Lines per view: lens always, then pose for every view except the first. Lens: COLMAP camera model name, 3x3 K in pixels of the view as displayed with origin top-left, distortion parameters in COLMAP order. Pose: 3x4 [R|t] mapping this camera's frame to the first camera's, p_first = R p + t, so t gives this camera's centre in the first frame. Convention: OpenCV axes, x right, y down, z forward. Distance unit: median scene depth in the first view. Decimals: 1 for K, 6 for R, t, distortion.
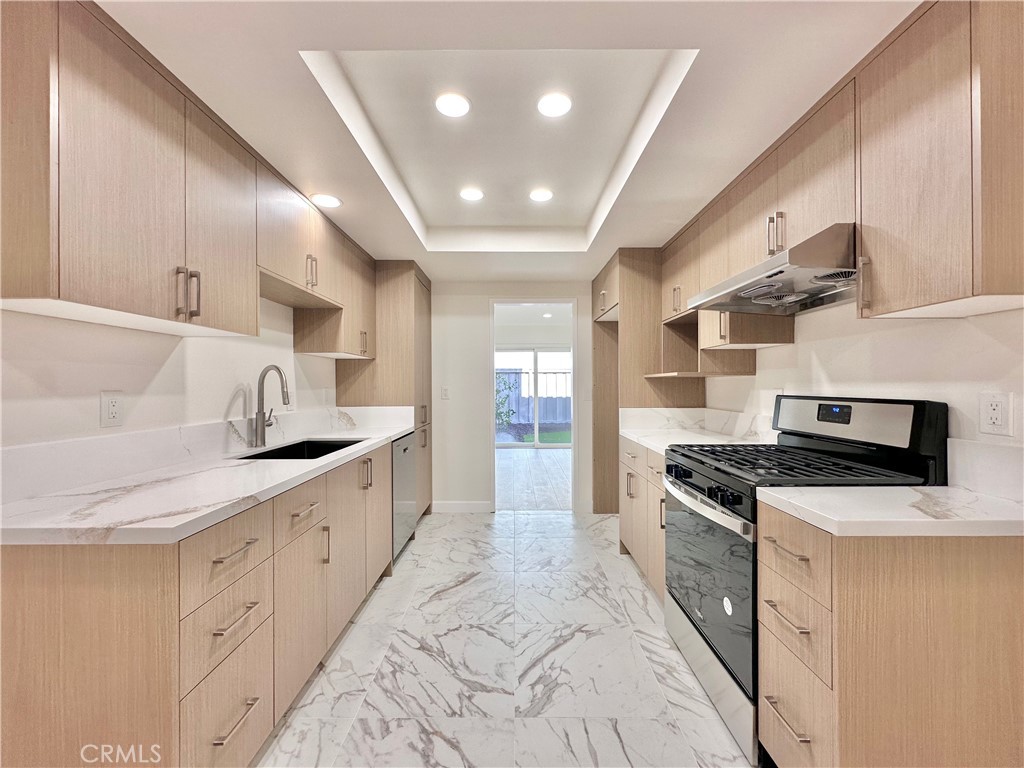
lens RADIAL K [[411.3, 0, 510.0], [0, 411.3, 383.3], [0, 0, 1]] dist [-0.001104, -0.000762]
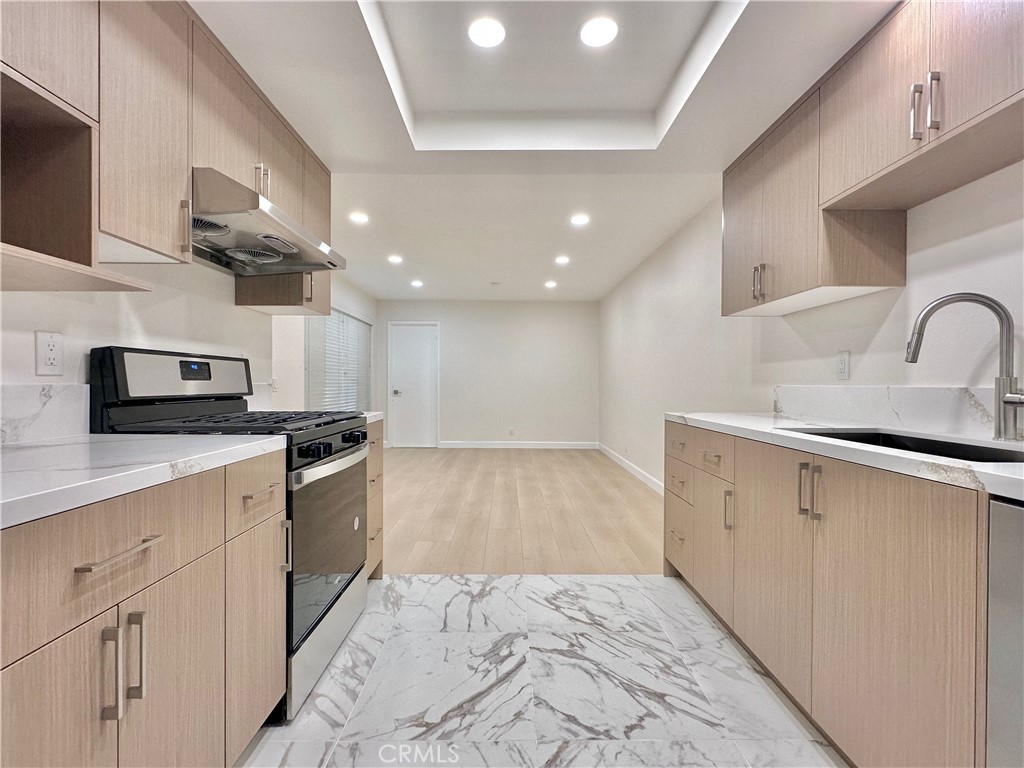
lens RADIAL K [[457.4, 0, 514.2], [0, 457.4, 386.0], [0, 0, 1]] dist [0.002194, -0.000166]
pose [[-0.999735, -0.000682, -0.022993, 0.069597], [-0.000711, 0.999999, 0.001284, 0.101692], [0.022992, 0.001300, -0.999735, 1.989423]]
